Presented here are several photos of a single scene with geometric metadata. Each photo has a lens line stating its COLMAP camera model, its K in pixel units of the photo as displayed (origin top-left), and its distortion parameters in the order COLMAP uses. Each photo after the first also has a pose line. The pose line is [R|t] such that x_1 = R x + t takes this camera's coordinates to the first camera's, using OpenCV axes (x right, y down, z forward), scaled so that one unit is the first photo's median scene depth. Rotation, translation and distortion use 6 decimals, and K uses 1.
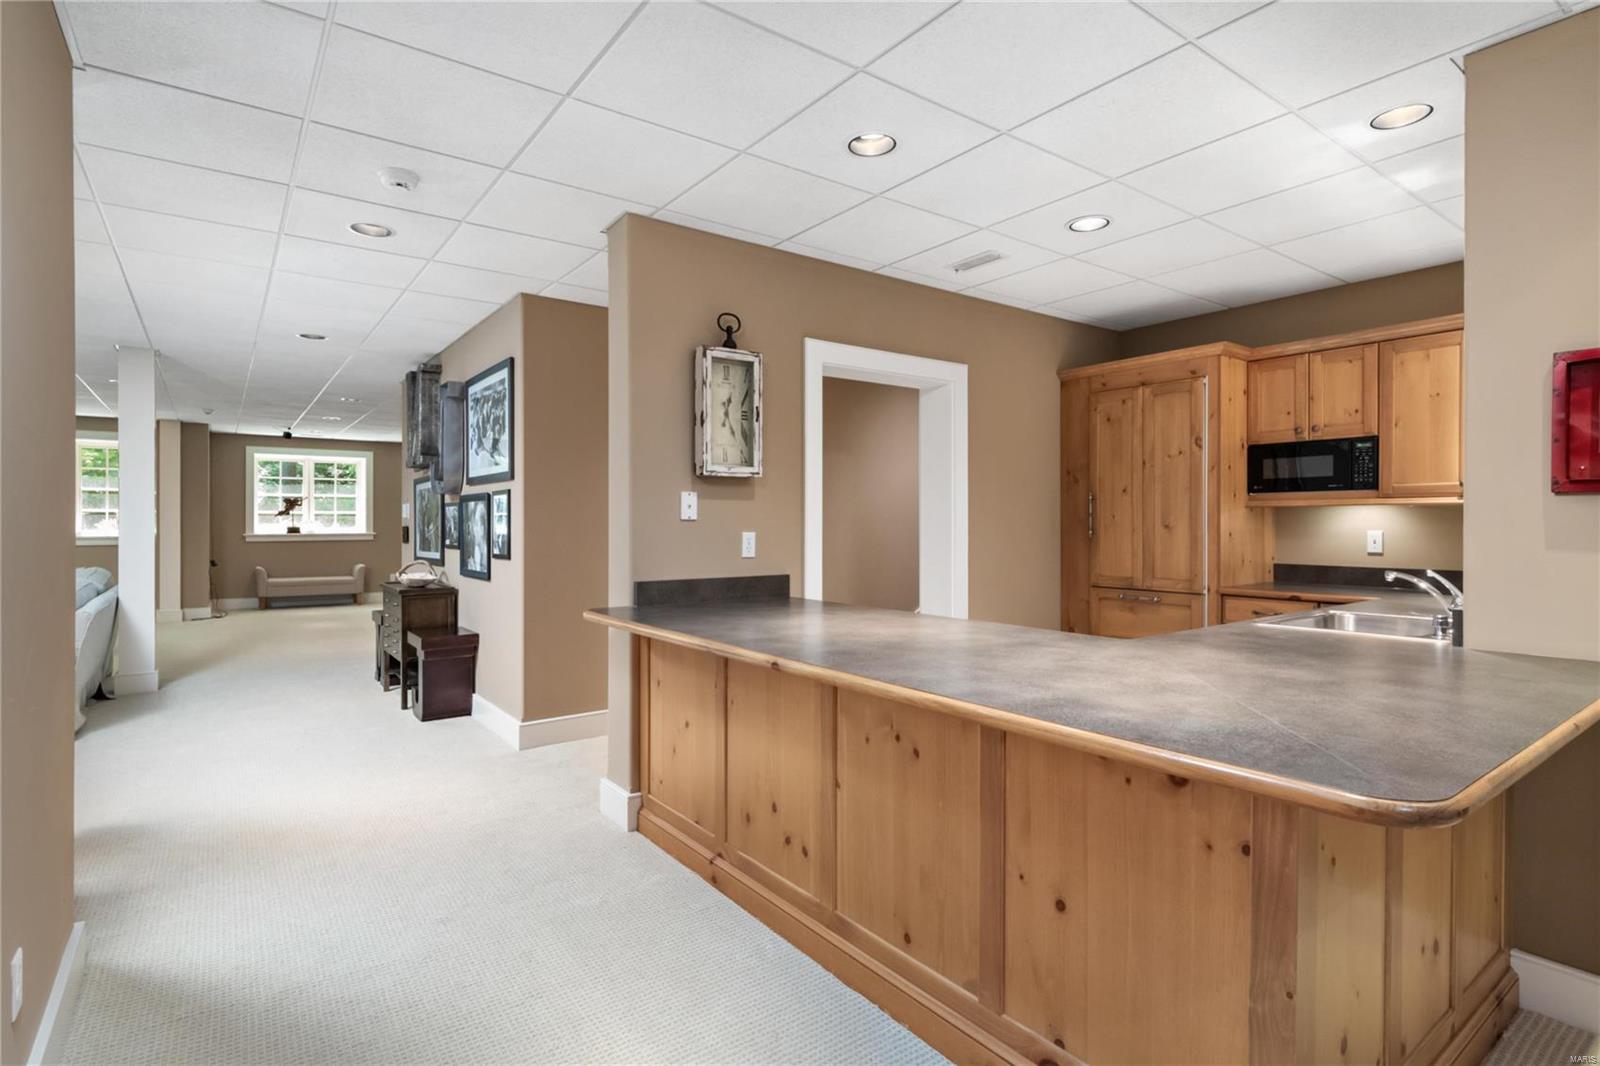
lens RADIAL K [[798.0, 0, 805.4], [0, 798.0, 527.5], [0, 0, 1]] dist [-0.001374, -0.000109]
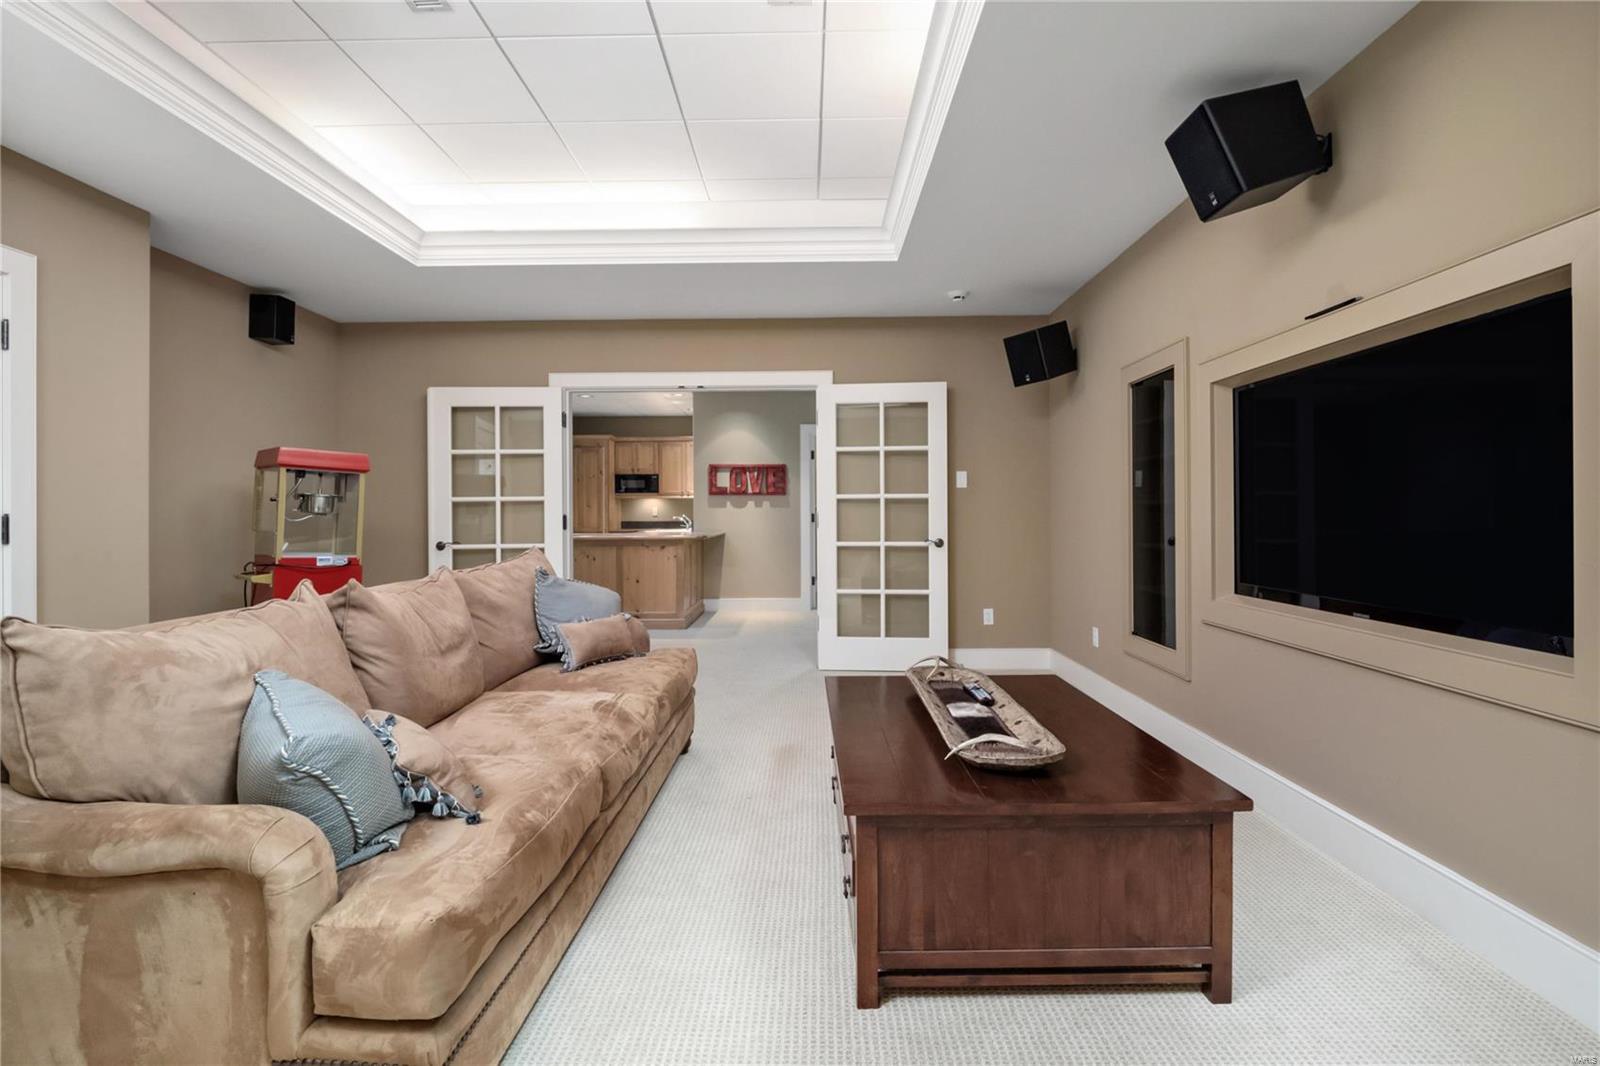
lens RADIAL K [[750.1, 0, 801.5], [0, 750.1, 523.8], [0, 0, 1]] dist [-0.000202, -0.000004]
pose [[0.607545, -0.007050, 0.794254, -1.000790], [0.004746, 0.999975, 0.005246, 0.046030], [-0.794271, 0.000582, 0.607563, -0.943555]]
